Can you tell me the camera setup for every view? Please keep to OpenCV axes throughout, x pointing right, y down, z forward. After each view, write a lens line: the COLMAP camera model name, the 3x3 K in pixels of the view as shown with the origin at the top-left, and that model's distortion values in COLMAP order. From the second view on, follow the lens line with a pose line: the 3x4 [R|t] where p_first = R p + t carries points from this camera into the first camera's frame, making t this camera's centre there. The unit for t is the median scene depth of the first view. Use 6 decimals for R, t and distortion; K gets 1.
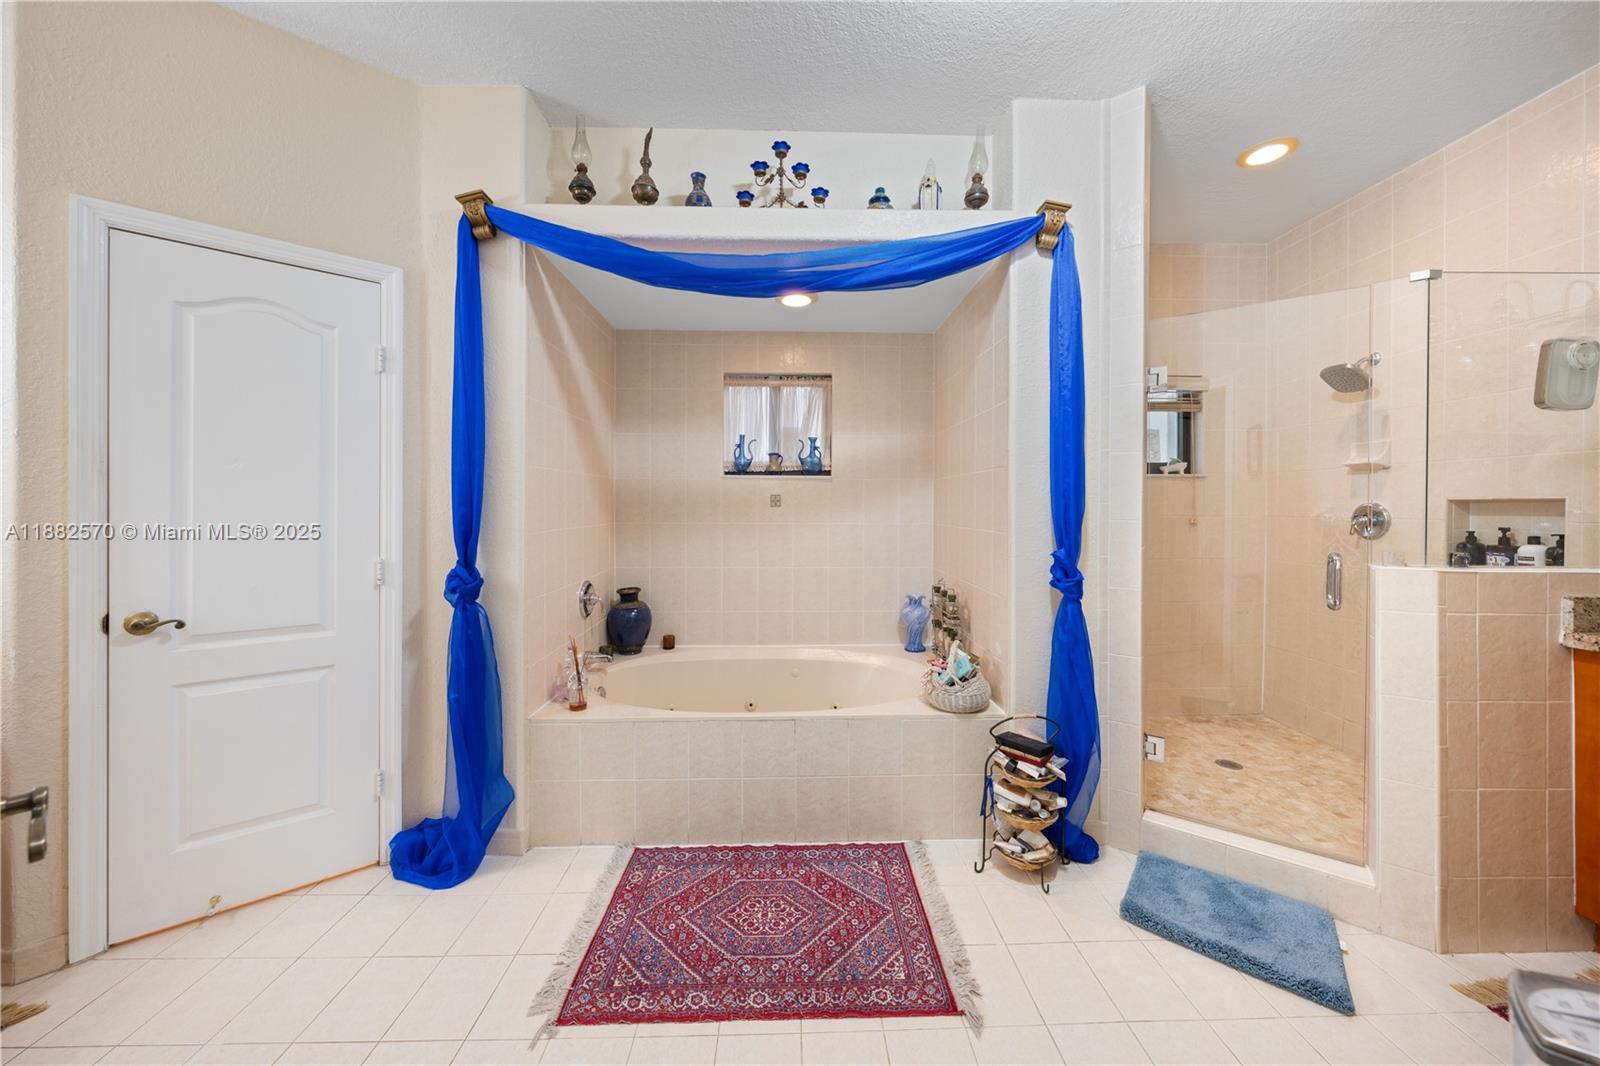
lens RADIAL K [[546.0, 0, 794.0], [0, 546.0, 510.7], [0, 0, 1]] dist [-0.005871, 0.001080]
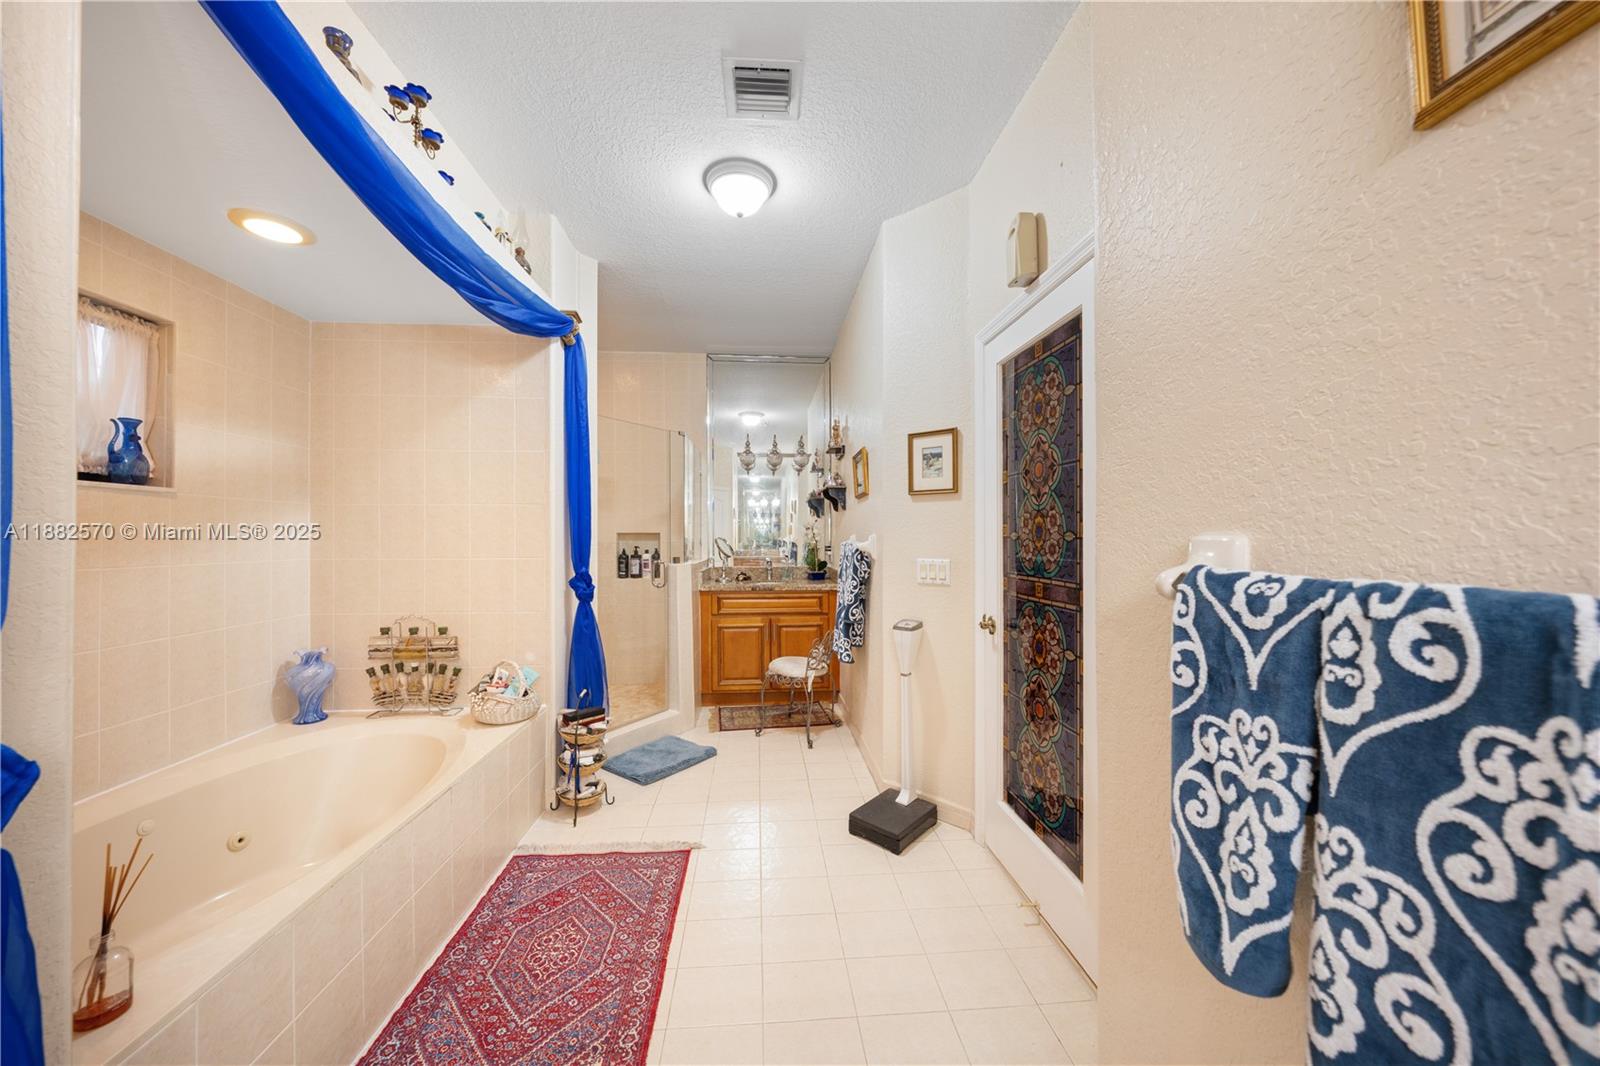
lens RADIAL K [[546.0, 0, 797.7], [0, 546.0, 529.2], [0, 0, 1]] dist [-0.005871, 0.001080]
pose [[-0.049199, 0.010708, 0.998732, -0.981348], [0.006830, 0.999923, -0.010384, -0.010835], [-0.998766, 0.006310, -0.049268, 0.549933]]
